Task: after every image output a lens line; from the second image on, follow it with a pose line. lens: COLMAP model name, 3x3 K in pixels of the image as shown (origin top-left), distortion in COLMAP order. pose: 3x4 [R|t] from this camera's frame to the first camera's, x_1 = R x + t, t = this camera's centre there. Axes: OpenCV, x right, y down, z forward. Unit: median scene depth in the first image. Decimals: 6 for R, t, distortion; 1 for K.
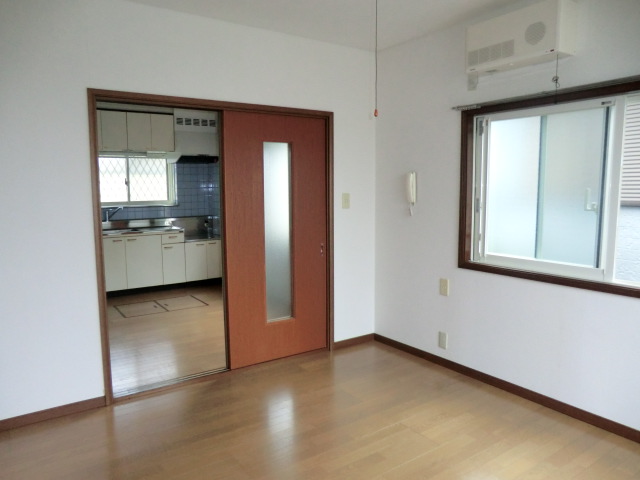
lens RADIAL K [[469.5, 0, 322.5], [0, 469.5, 240.2], [0, 0, 1]] dist [-0.080108, 0.055793]
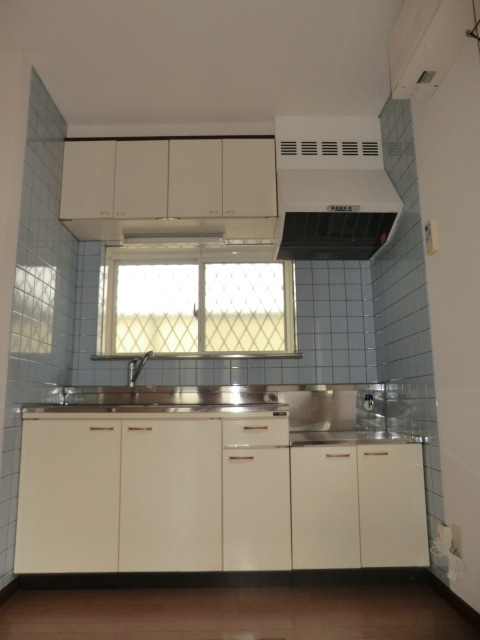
lens RADIAL K [[469.5, 0, 236.9], [0, 469.5, 316.1], [0, 0, 1]] dist [-0.080108, 0.055793]
pose [[0.816243, -0.111793, -0.566788, -0.119256], [-0.064480, 0.957339, -0.281683, 0.011953], [0.574098, 0.266468, 0.774213, 0.663182]]
